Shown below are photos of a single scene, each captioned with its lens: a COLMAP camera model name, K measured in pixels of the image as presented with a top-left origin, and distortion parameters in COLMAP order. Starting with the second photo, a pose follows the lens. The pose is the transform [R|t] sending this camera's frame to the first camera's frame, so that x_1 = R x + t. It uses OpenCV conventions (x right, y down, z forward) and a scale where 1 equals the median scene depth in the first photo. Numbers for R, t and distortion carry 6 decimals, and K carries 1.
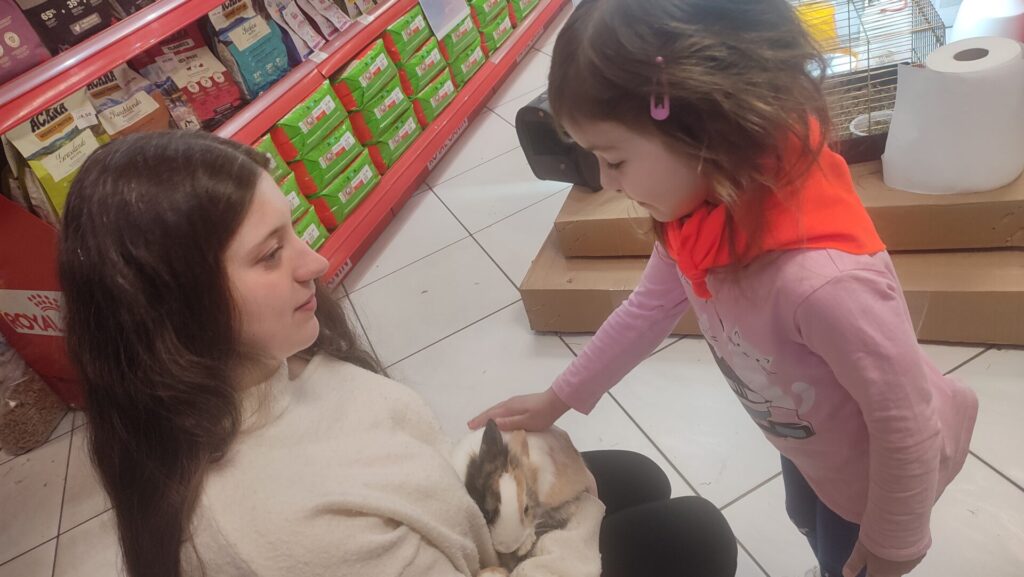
lens RADIAL K [[752.2, 0, 516.8], [0, 752.2, 289.0], [0, 0, 1]] dist [0.026276, -0.009048]
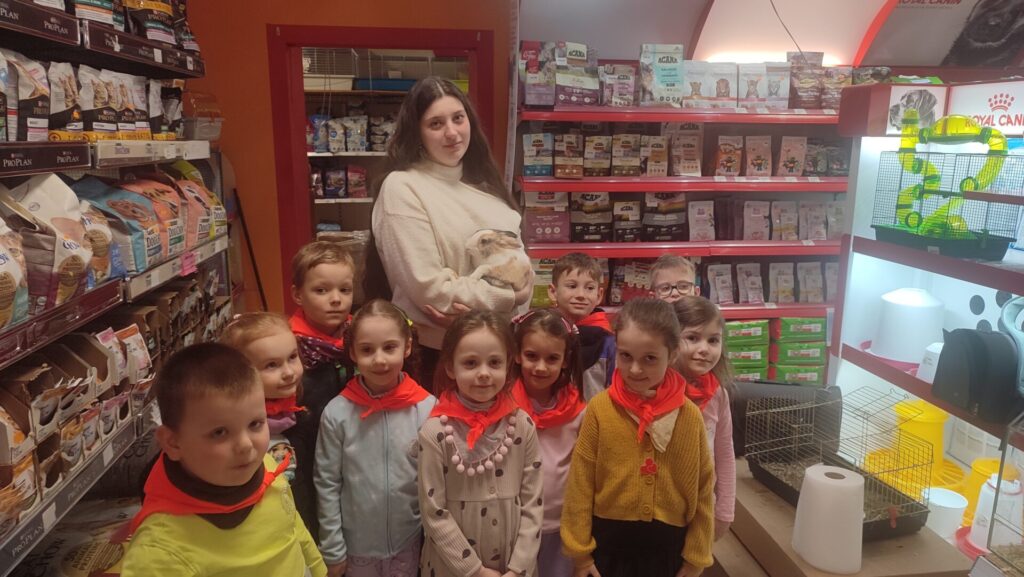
lens RADIAL K [[754.3, 0, 517.1], [0, 754.3, 288.6], [0, 0, 1]] dist [0.036233, -0.028666]
pose [[0.448565, 0.437034, -0.779610, 0.839129], [-0.630710, 0.772824, 0.070338, -0.189408], [0.633241, 0.460157, 0.622303, -0.327152]]
